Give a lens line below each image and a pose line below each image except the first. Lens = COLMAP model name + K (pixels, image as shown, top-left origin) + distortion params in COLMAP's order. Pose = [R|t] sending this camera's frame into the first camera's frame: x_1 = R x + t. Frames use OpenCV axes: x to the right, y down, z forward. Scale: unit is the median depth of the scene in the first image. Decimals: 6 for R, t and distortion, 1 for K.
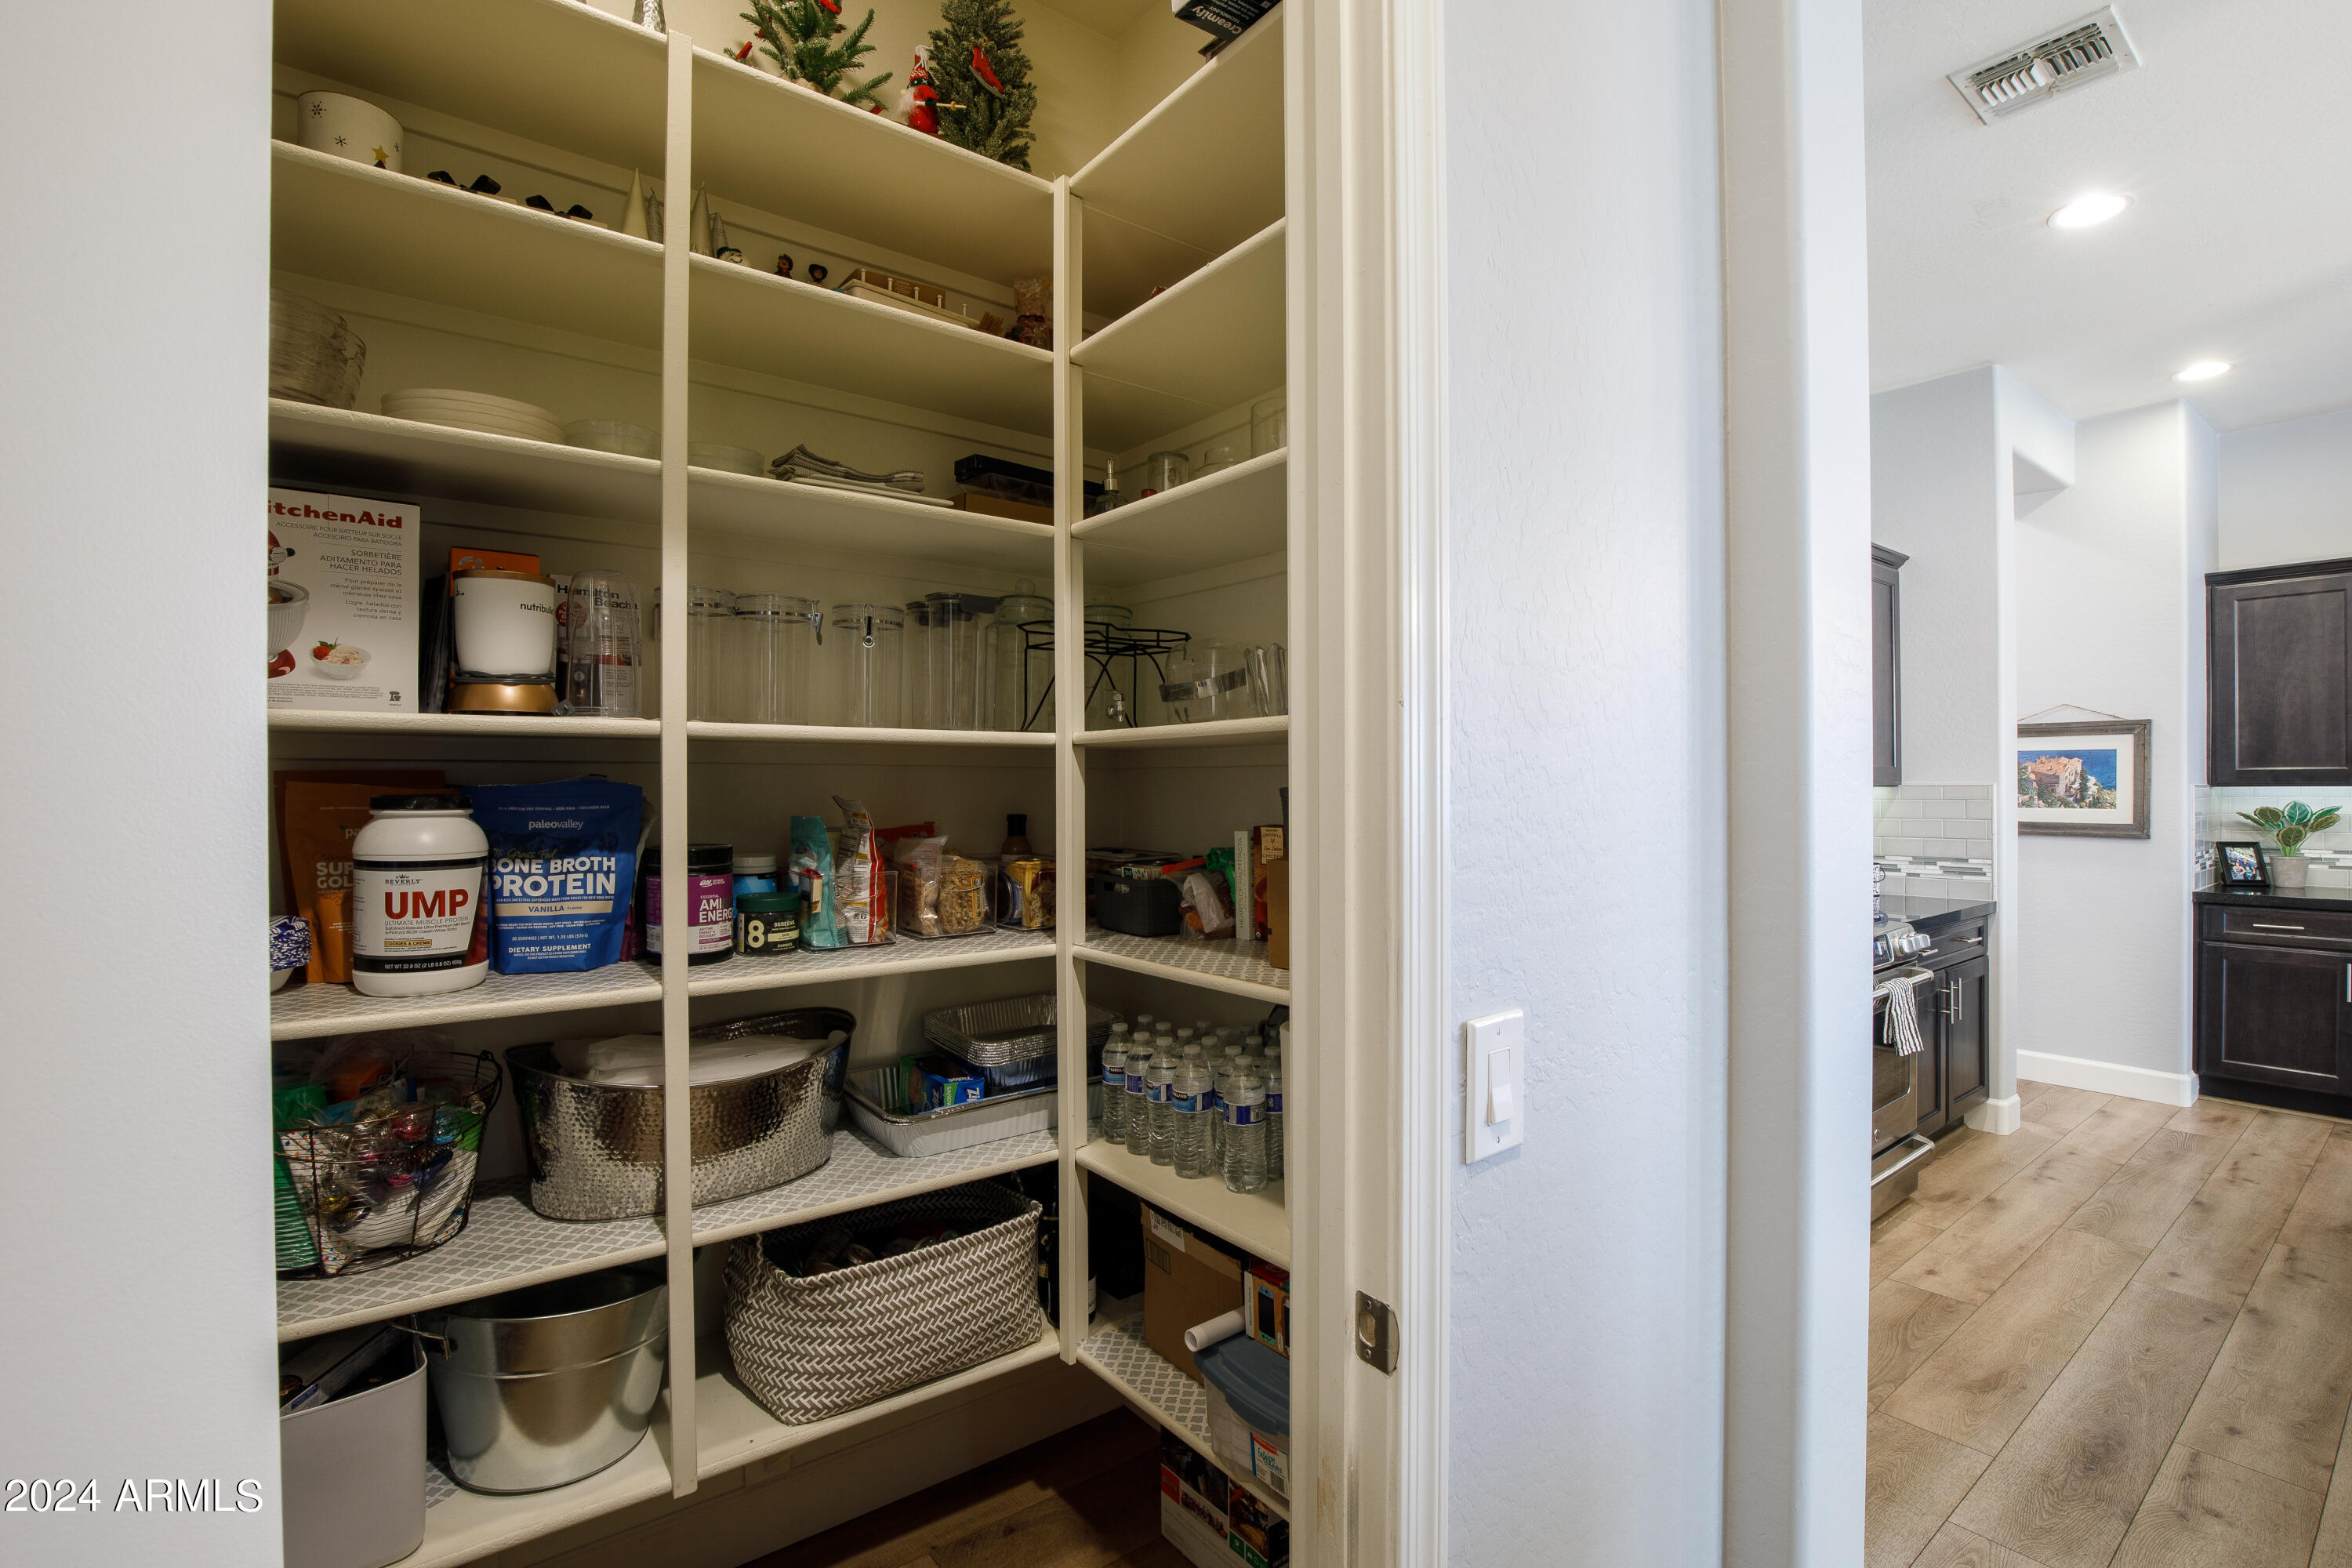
lens RADIAL K [[1090.5, 0, 1183.0], [0, 1090.5, 804.0], [0, 0, 1]] dist [-0.020218, 0.008813]
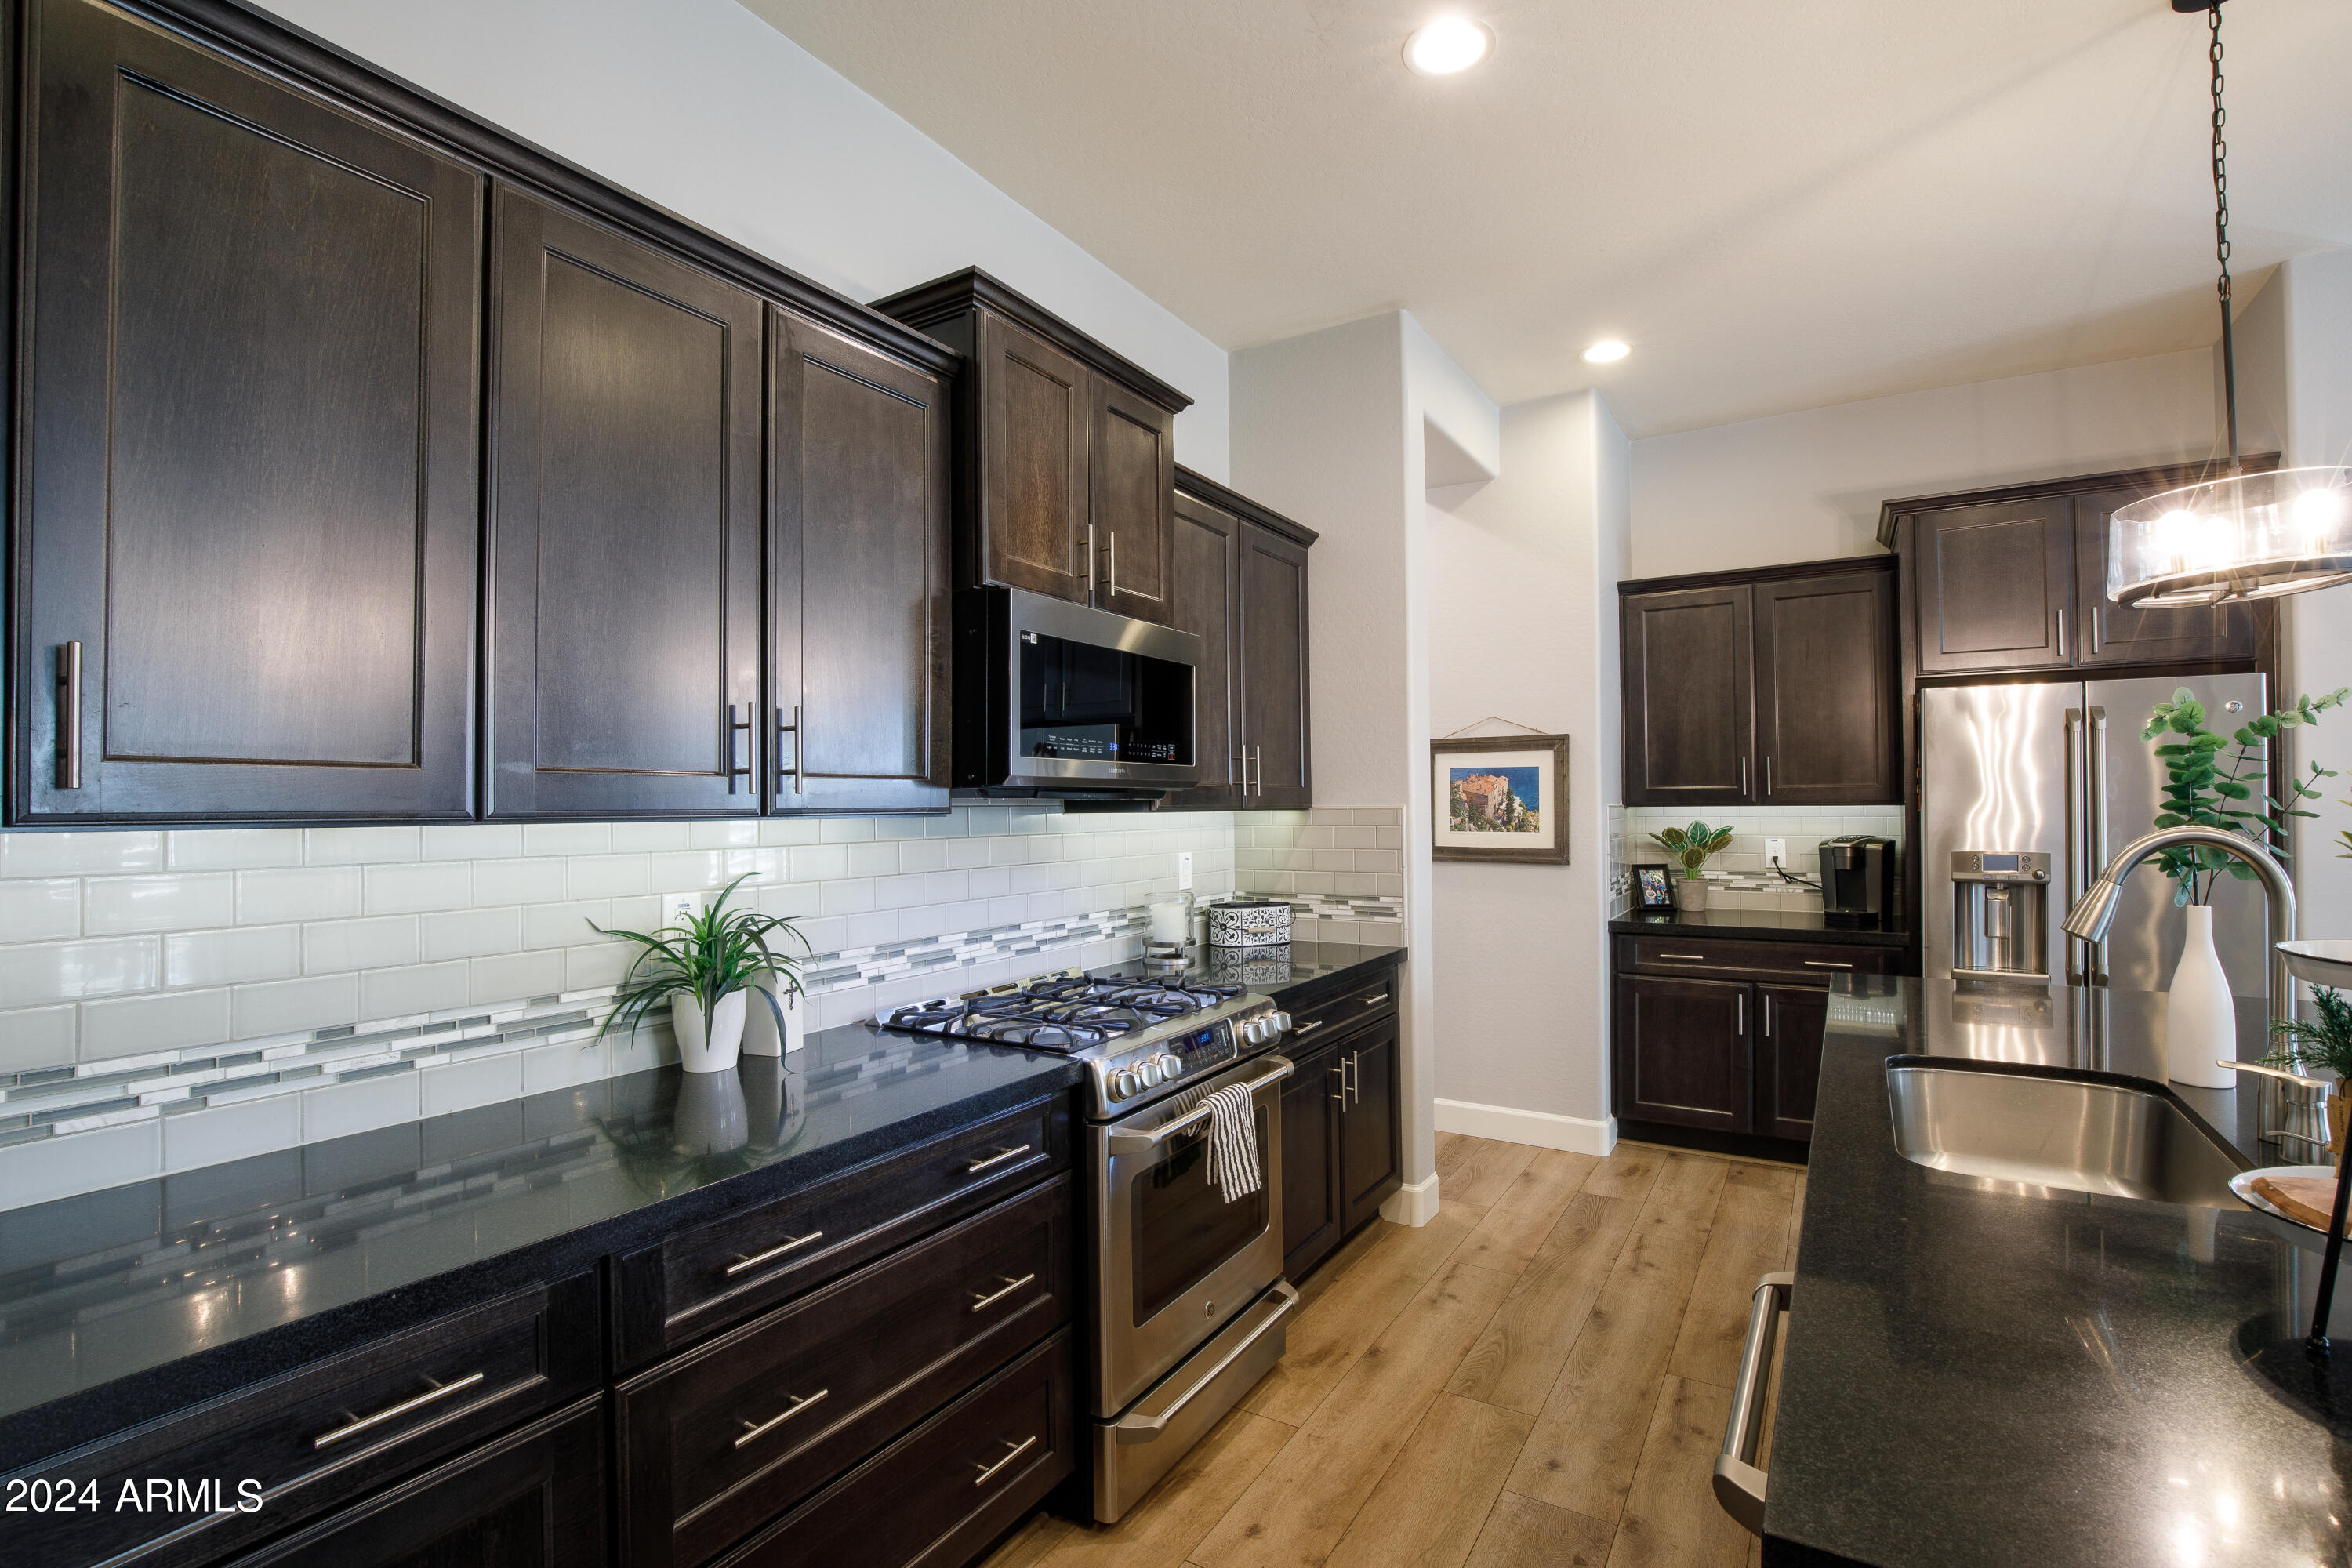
lens RADIAL K [[1073.3, 0, 1167.9], [0, 1073.3, 811.3], [0, 0, 1]] dist [0.001735, -0.000086]
pose [[0.947604, -0.007949, 0.319350, 0.285733], [0.010853, 0.999914, -0.007317, -0.010067], [-0.319264, 0.010400, 0.947609, 0.247666]]
